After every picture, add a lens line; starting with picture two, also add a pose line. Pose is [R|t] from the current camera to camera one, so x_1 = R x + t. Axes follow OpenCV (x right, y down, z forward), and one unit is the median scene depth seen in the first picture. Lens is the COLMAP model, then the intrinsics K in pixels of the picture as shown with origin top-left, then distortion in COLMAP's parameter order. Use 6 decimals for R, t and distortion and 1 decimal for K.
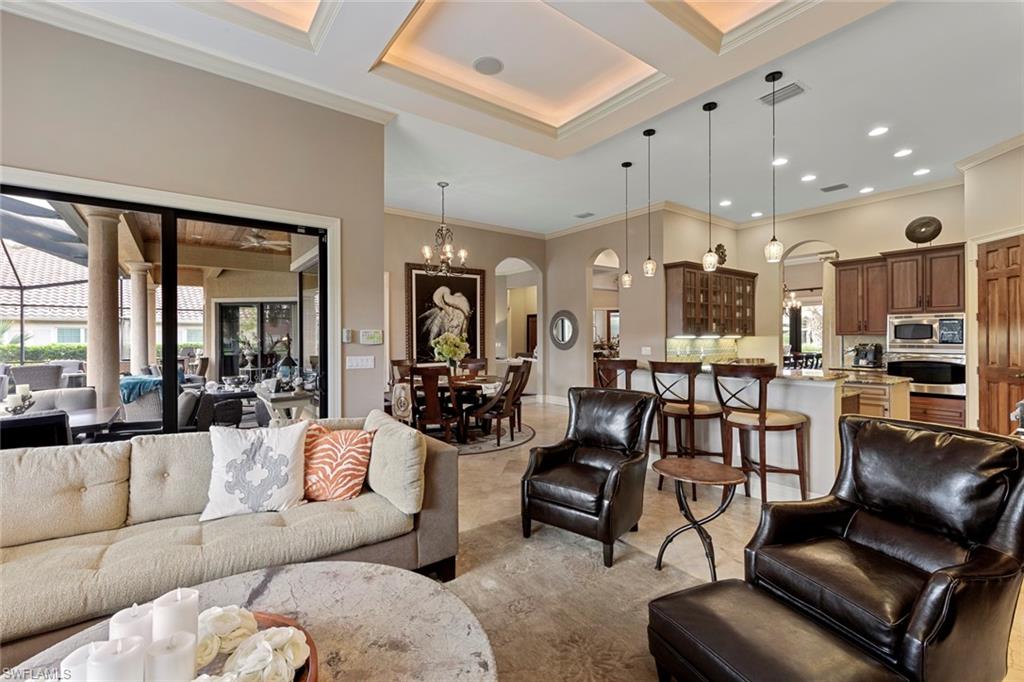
lens RADIAL K [[437.7, 0, 509.6], [0, 437.7, 334.8], [0, 0, 1]] dist [0.001154, 0.000303]
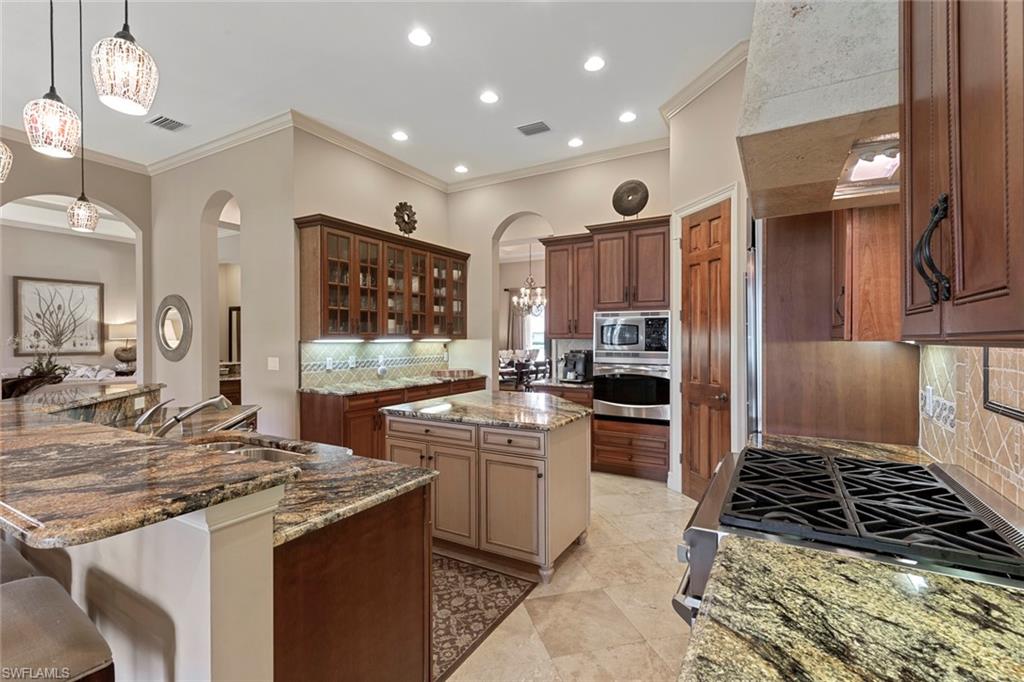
lens RADIAL K [[459.2, 0, 513.9], [0, 459.2, 336.9], [0, 0, 1]] dist [0.003525, 0.000201]
pose [[0.914716, 0.004958, 0.404066, 0.453501], [-0.006033, 0.999981, 0.001387, -0.003458], [-0.404051, -0.003707, 0.914729, 0.369192]]
